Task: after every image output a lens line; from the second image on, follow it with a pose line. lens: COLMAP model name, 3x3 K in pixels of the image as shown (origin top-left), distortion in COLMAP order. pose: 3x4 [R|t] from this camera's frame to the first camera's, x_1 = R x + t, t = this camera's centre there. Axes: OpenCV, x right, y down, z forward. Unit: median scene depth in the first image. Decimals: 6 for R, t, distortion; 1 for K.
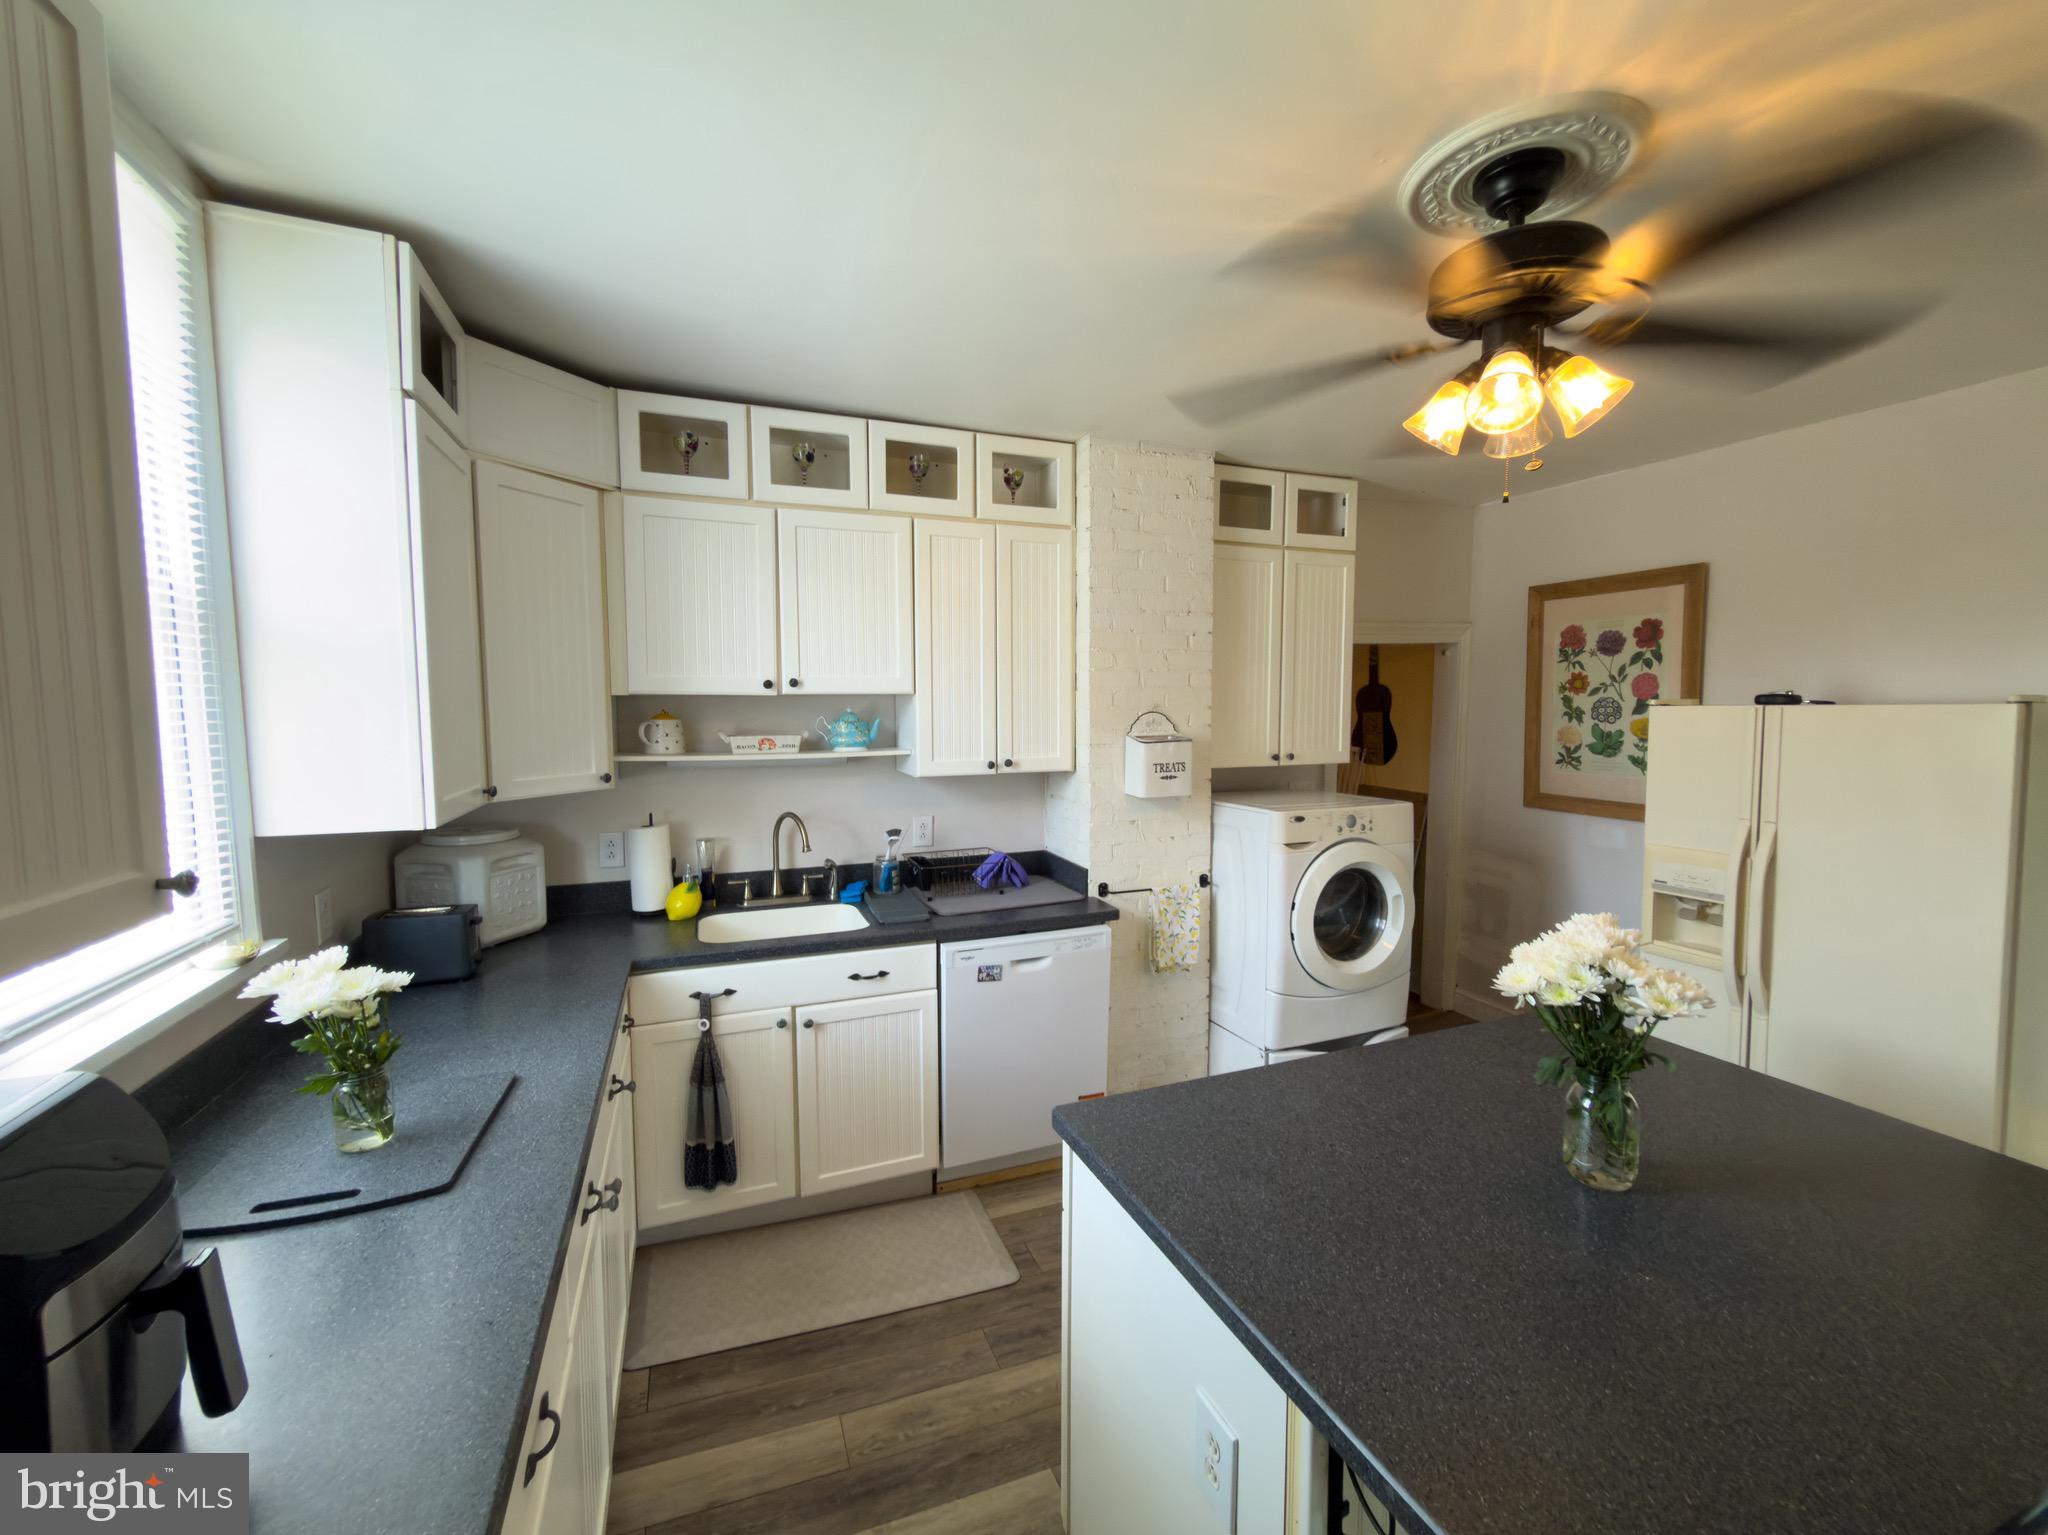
lens RADIAL K [[837.9, 0, 1063.6], [0, 837.9, 763.2], [0, 0, 1]] dist [-0.000293, 0.000060]
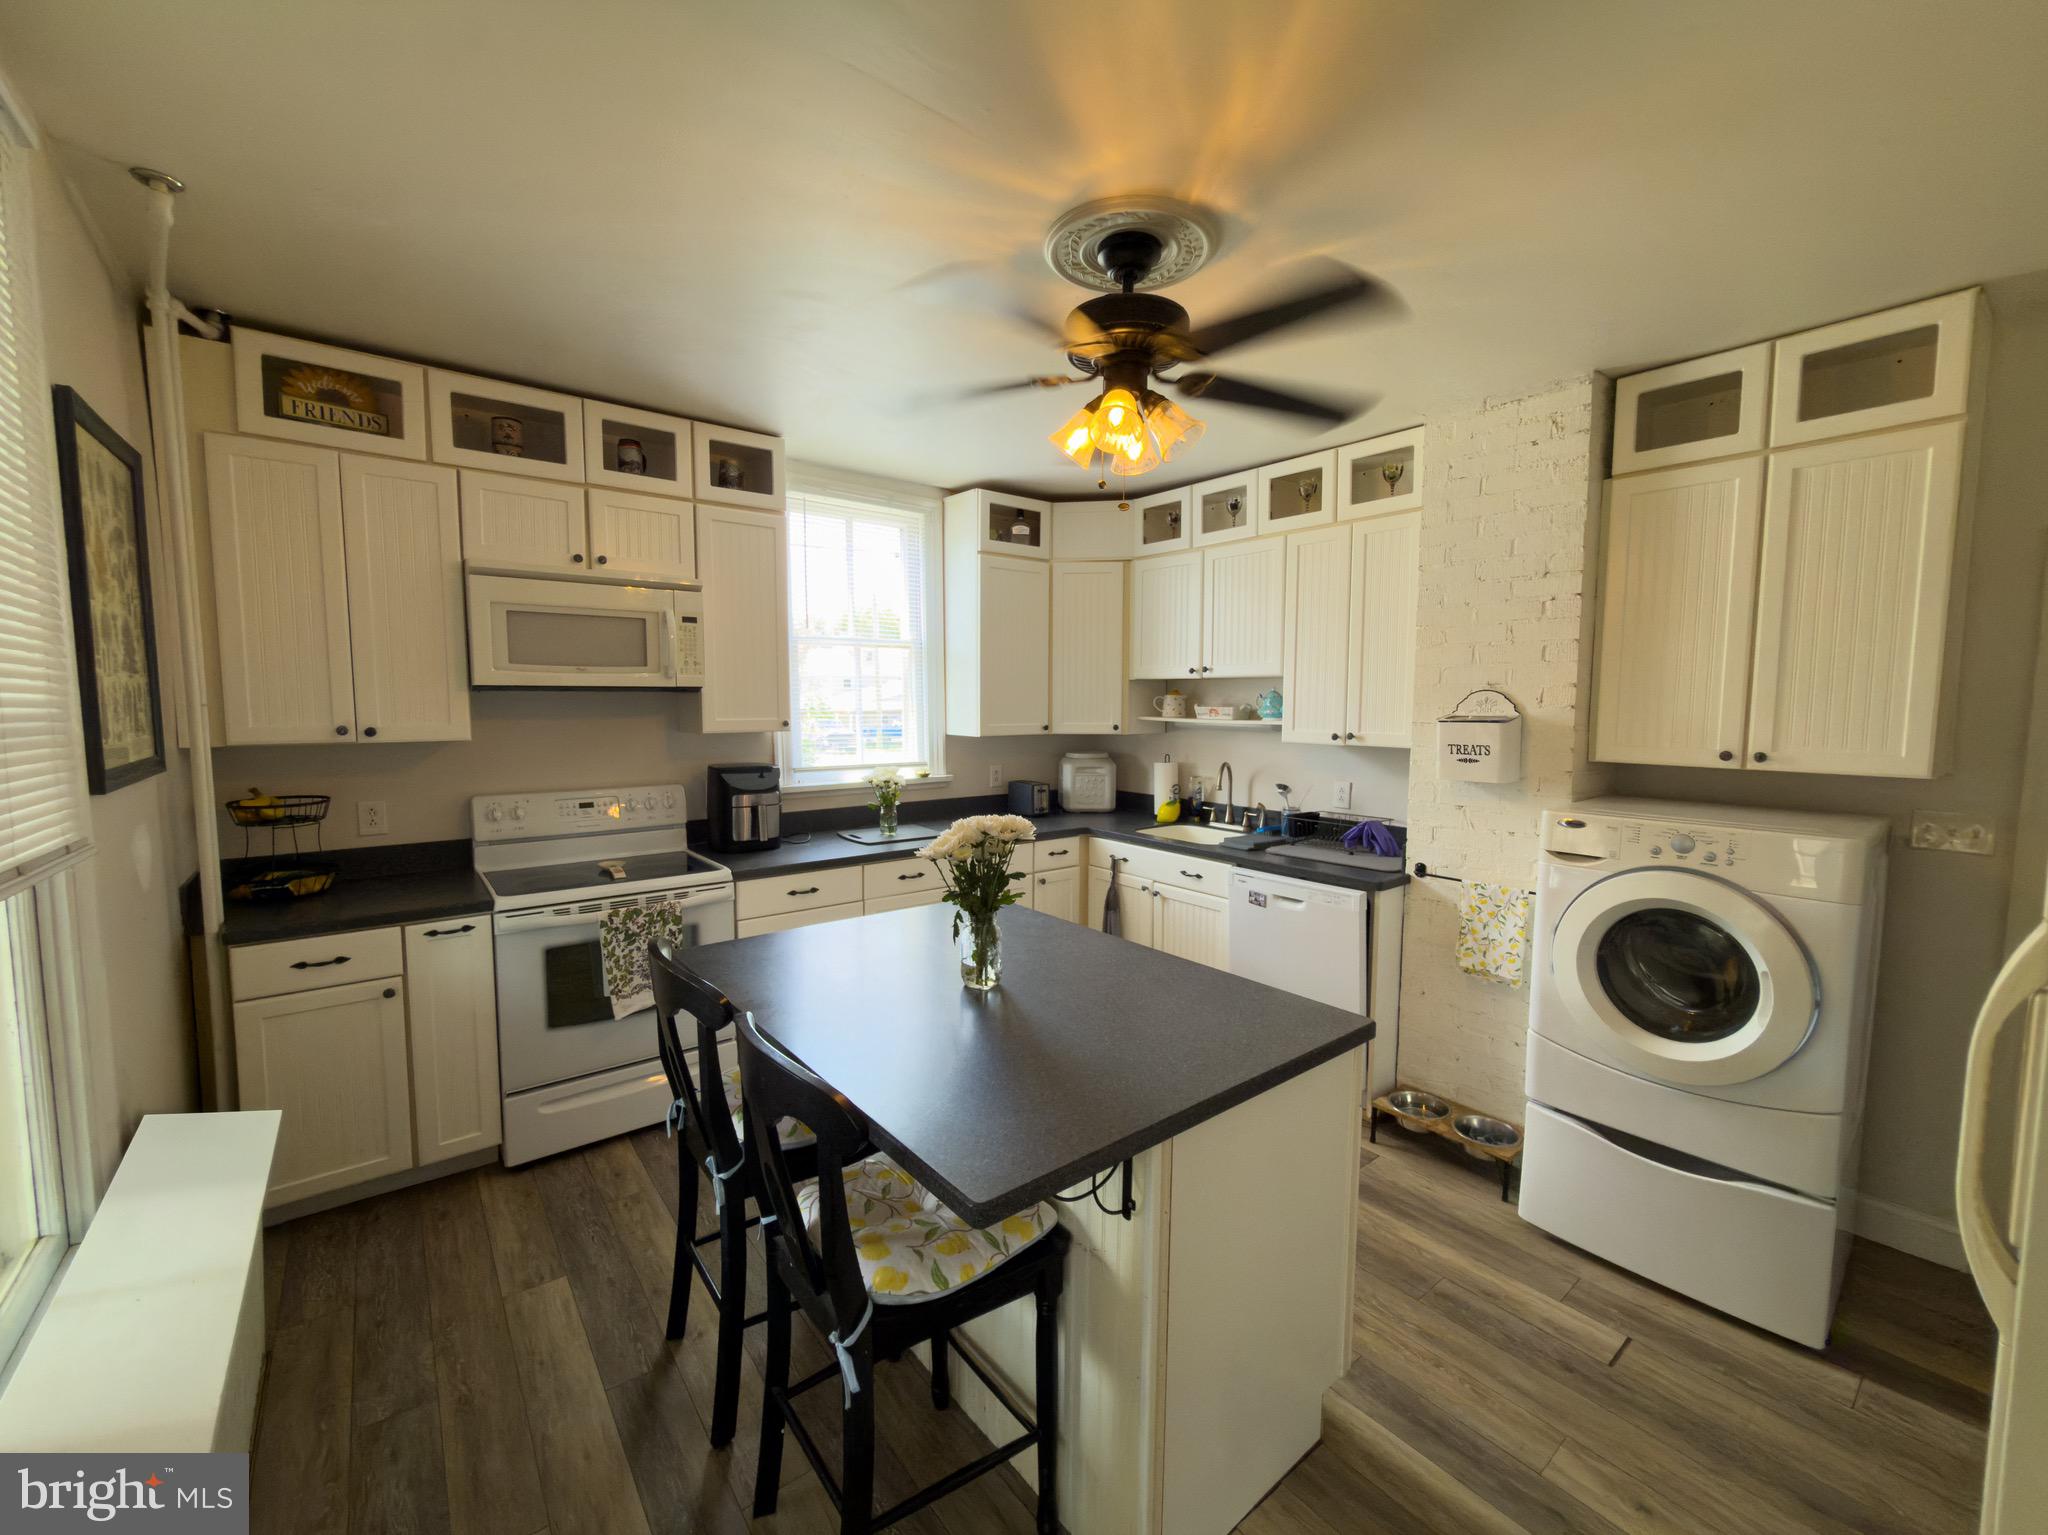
lens RADIAL K [[837.9, 0, 1063.6], [0, 837.9, 763.2], [0, 0, 1]] dist [-0.000293, 0.000060]
pose [[0.301582, 0.076878, -0.950336, 0.891570], [-0.074497, 0.995597, 0.056899, 0.000709], [0.950525, 0.053637, 0.305981, 0.301366]]
